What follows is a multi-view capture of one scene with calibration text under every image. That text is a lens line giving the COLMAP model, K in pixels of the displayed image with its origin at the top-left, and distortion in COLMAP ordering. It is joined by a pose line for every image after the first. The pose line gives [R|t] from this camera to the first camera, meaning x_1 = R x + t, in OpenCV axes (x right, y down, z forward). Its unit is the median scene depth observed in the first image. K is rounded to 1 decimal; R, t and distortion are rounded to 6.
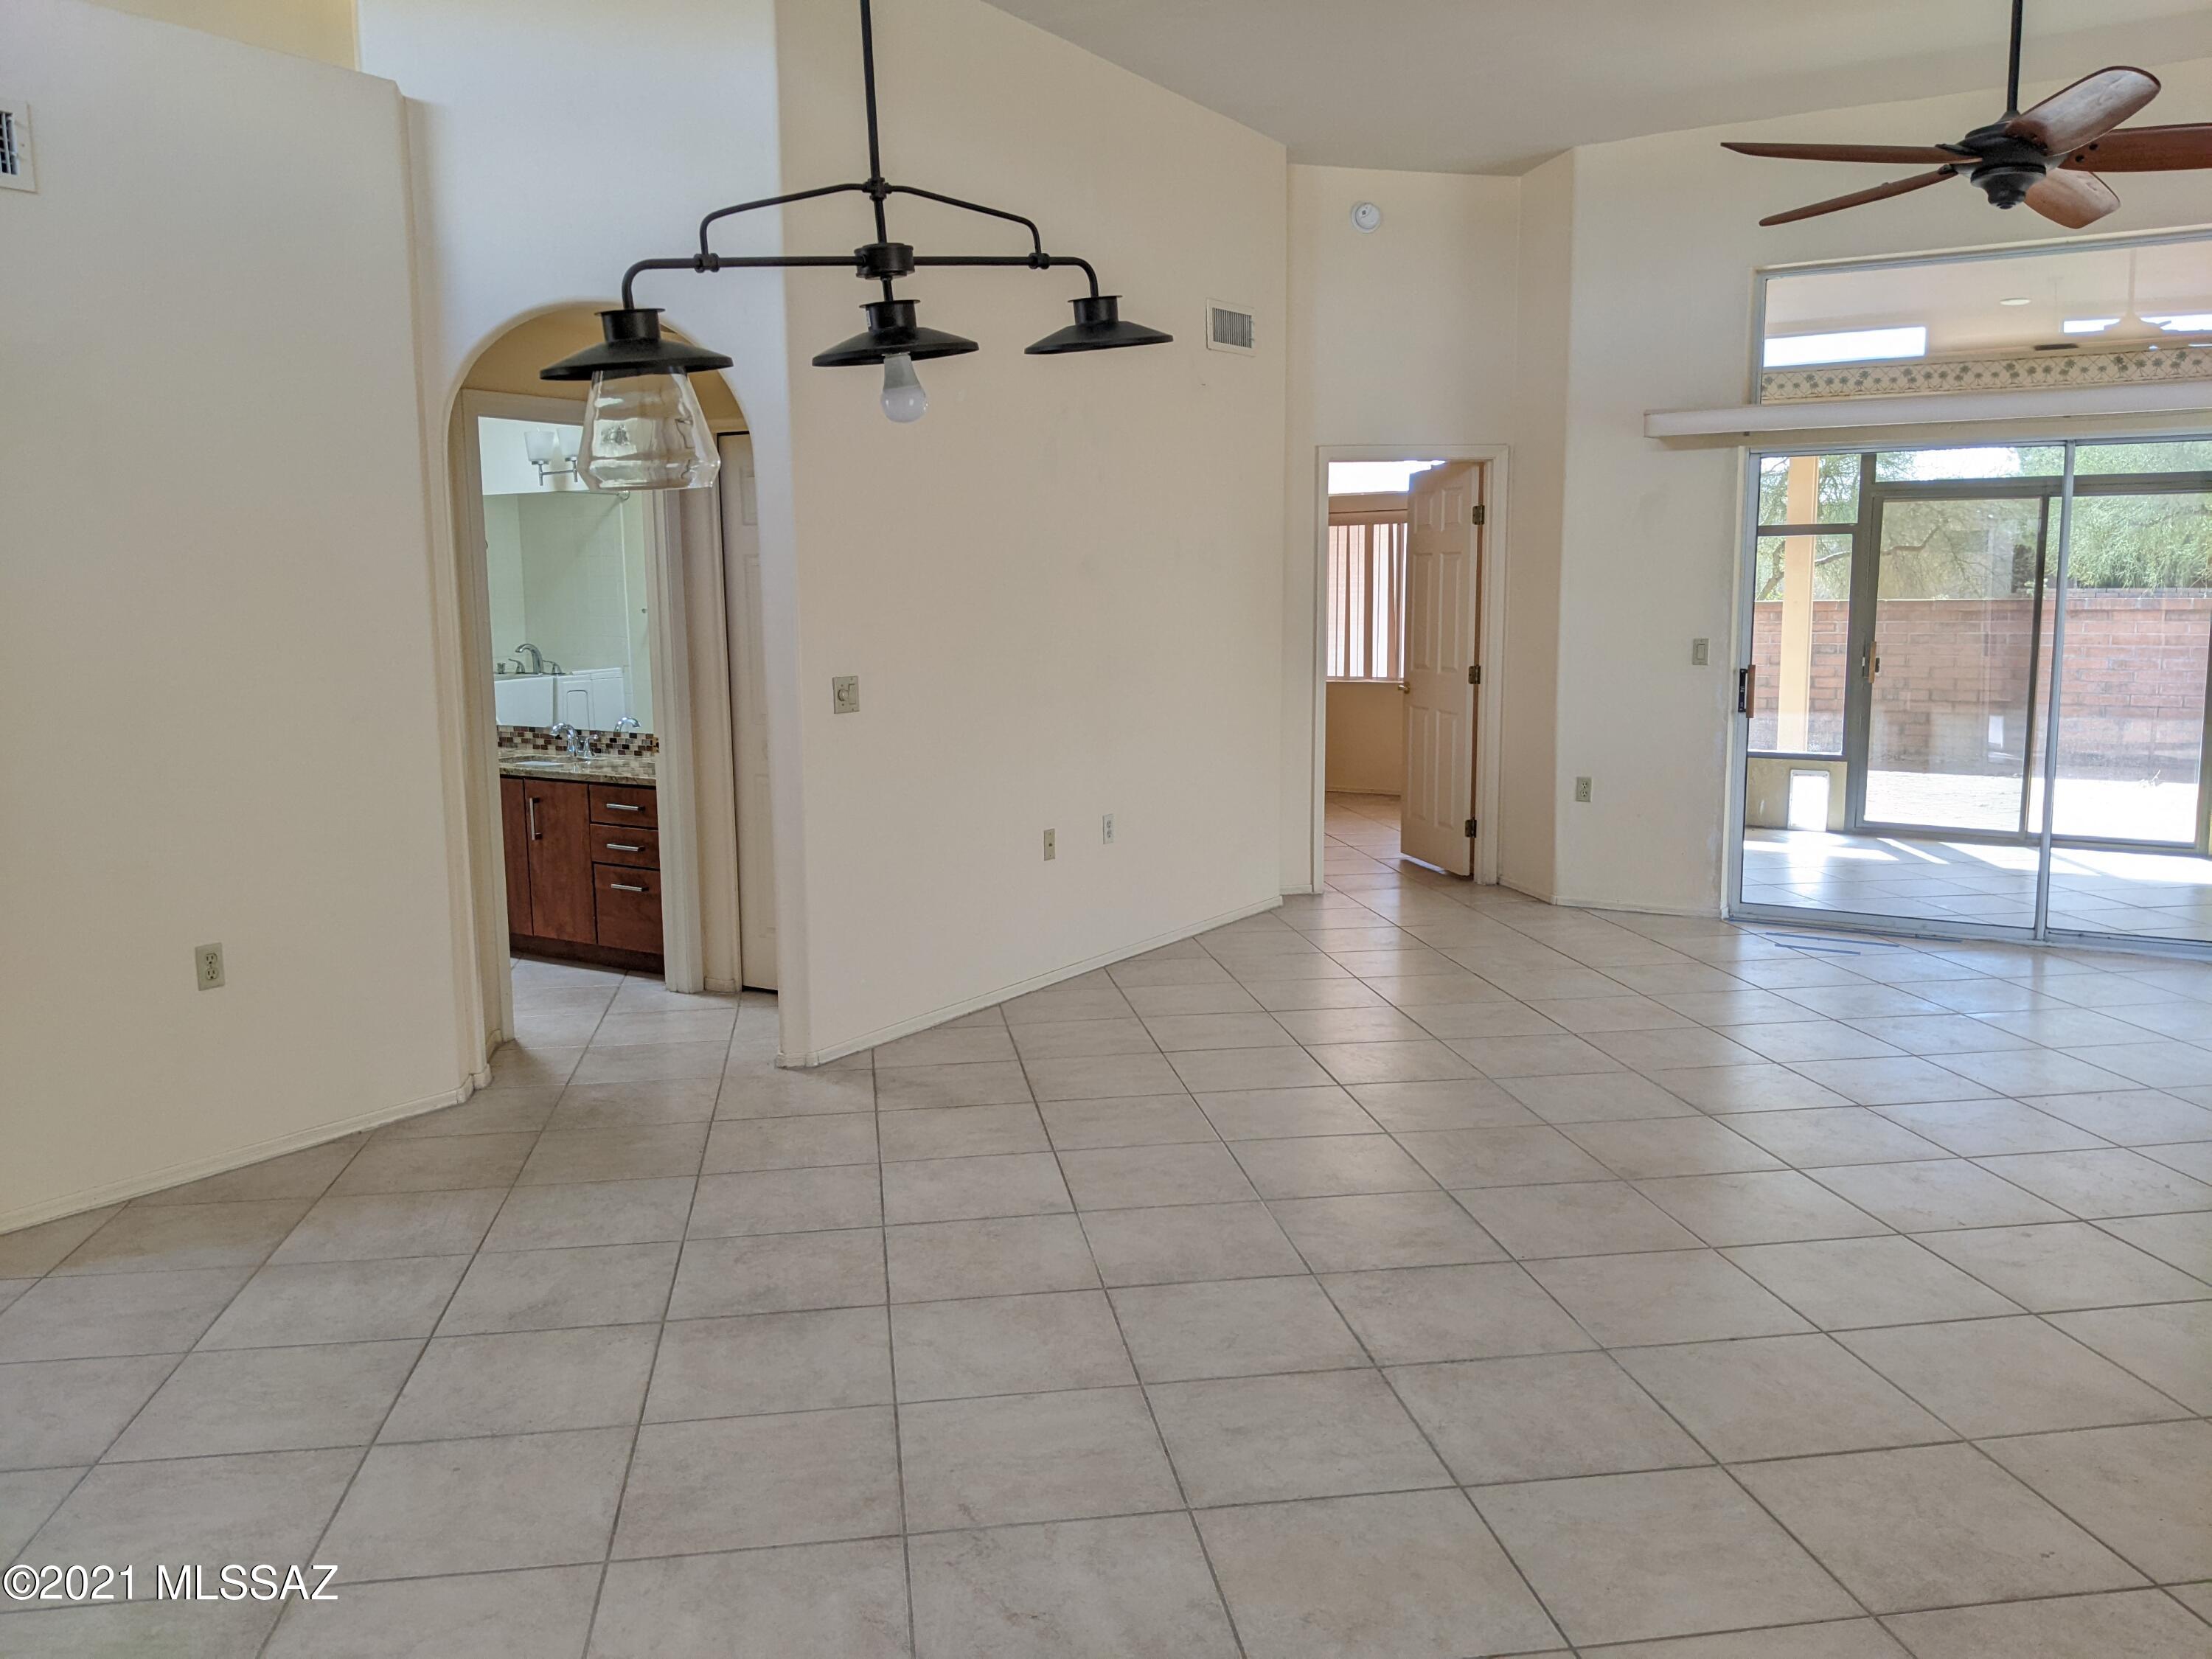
lens RADIAL K [[1817.3, 0, 1151.2], [0, 1817.3, 825.9], [0, 0, 1]] dist [0.106641, -0.099824]
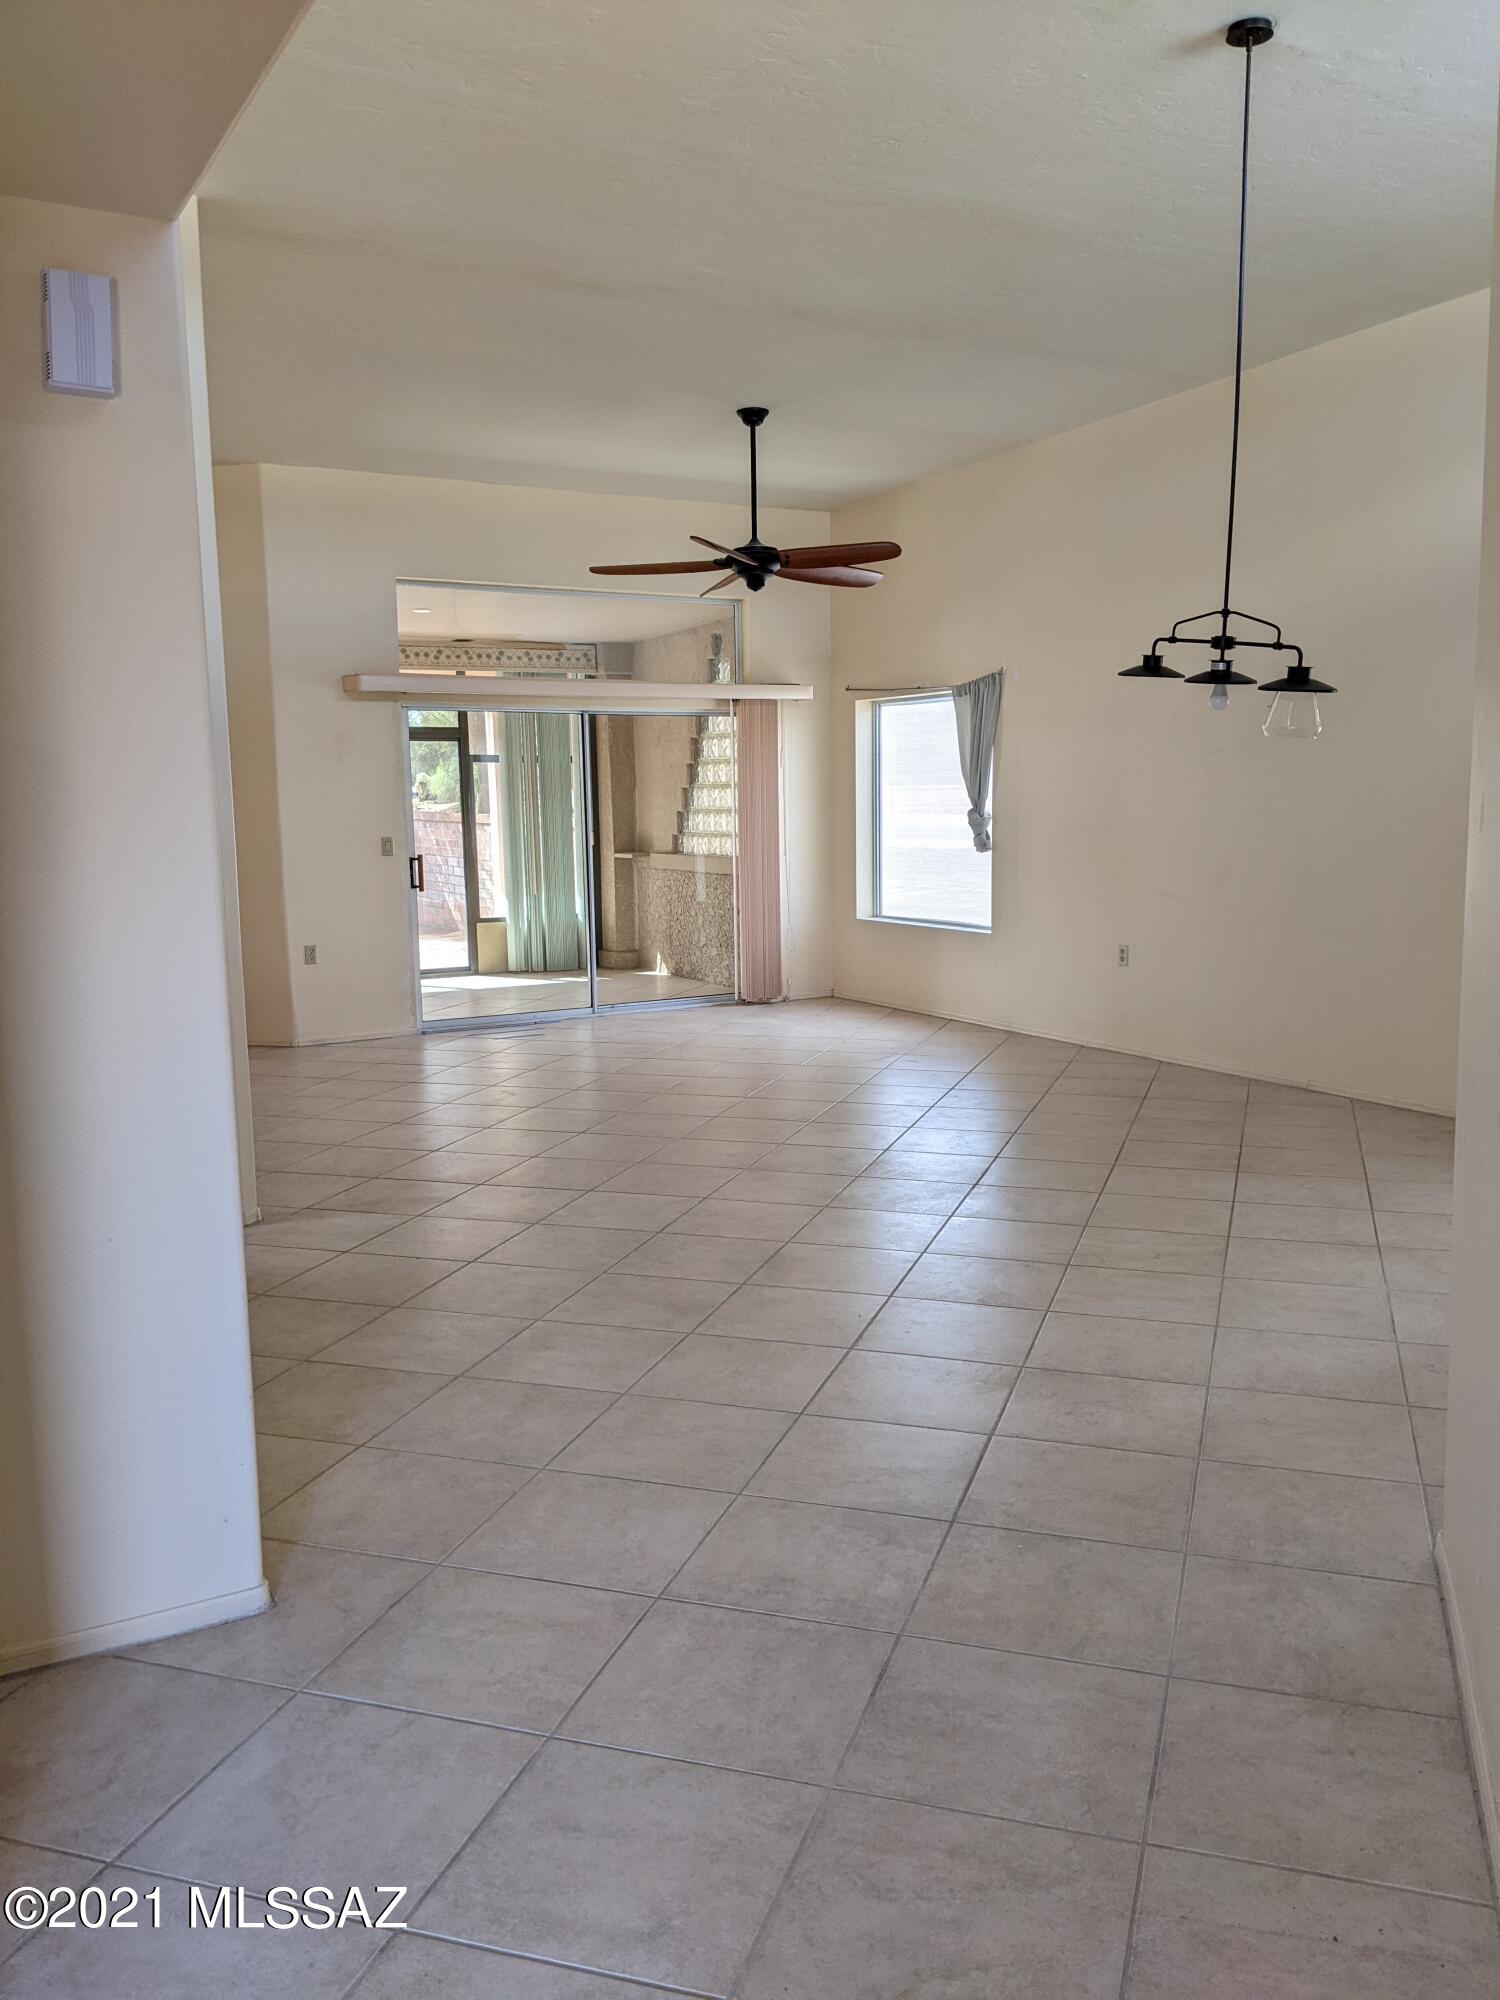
lens RADIAL K [[1600.6, 0, 792.4], [0, 1600.6, 992.7], [0, 0, 1]] dist [0.247139, -0.397102]
pose [[0.460351, -0.119838, 0.879611, -0.628897], [0.136620, 0.988606, 0.063186, -0.019556], [-0.877161, 0.091085, 0.471479, 0.146071]]
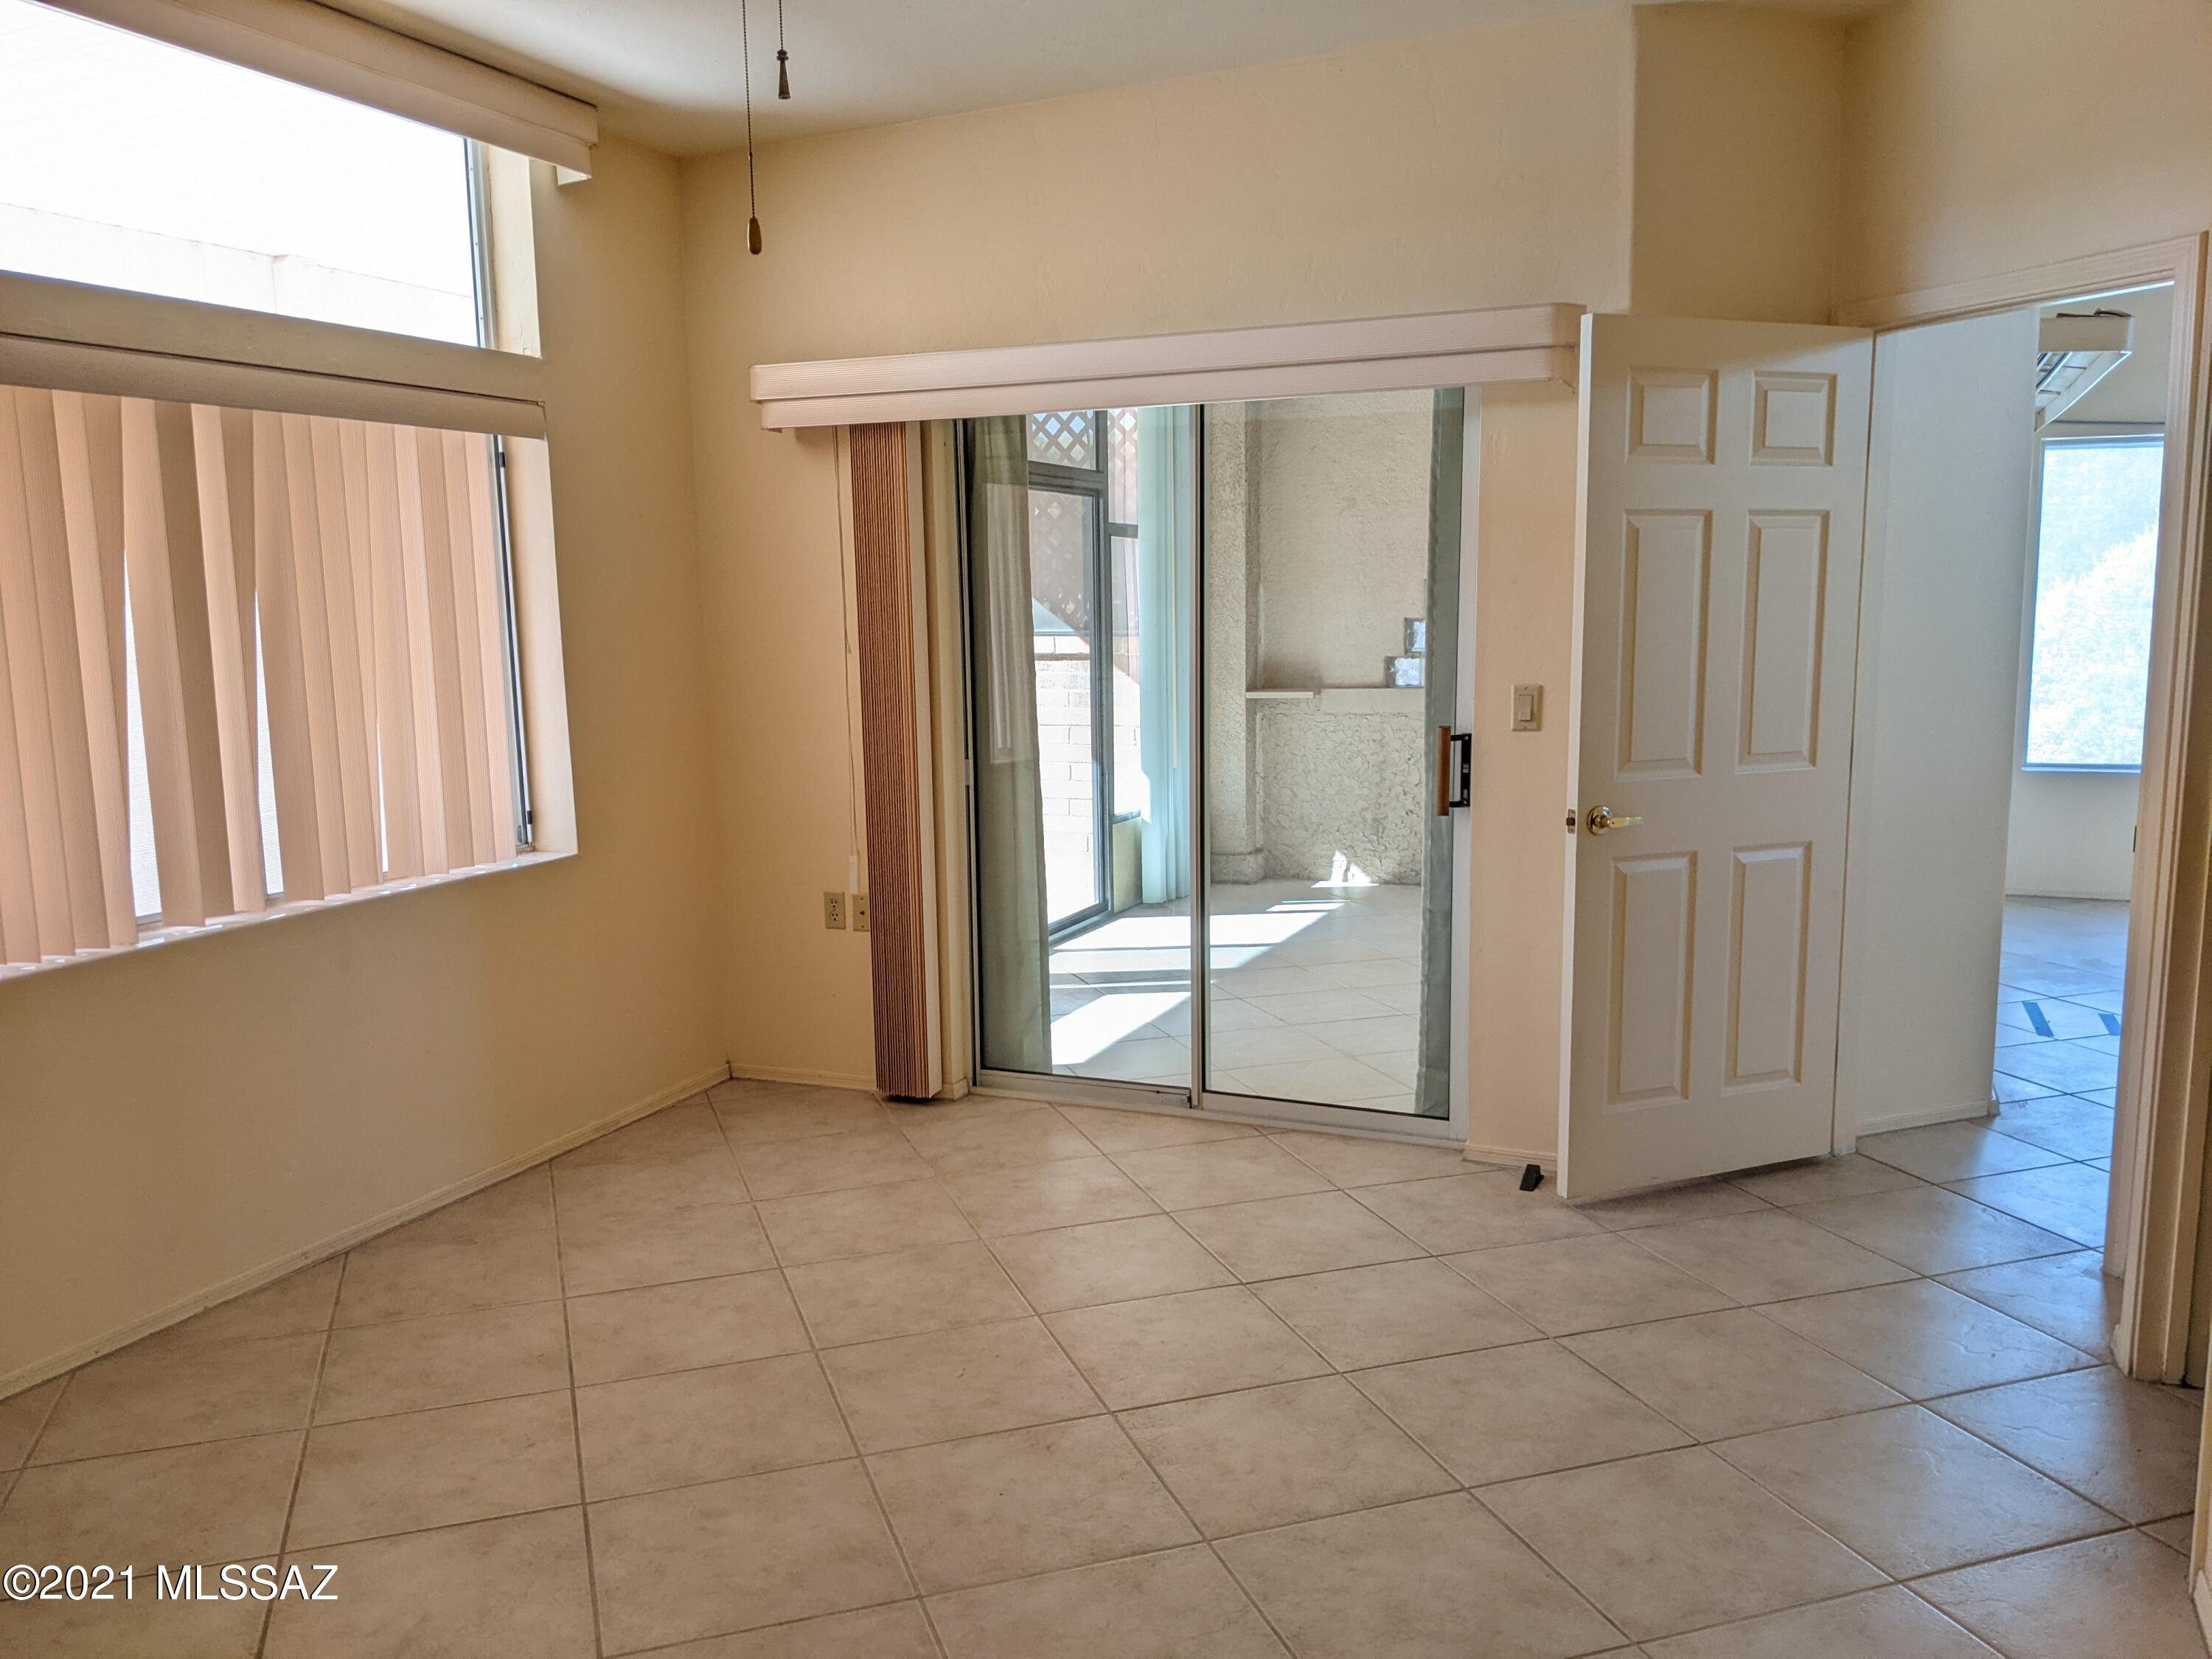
lens RADIAL K [[1770.2, 0, 1106.0], [0, 1770.2, 829.5], [0, 0, 1]] dist [0.247139, -0.397102]
pose [[-0.156722, -0.123141, 0.979936, -0.304533], [0.157880, 0.976314, 0.147936, -0.180805], [-0.974942, 0.177897, -0.133569, 1.360805]]
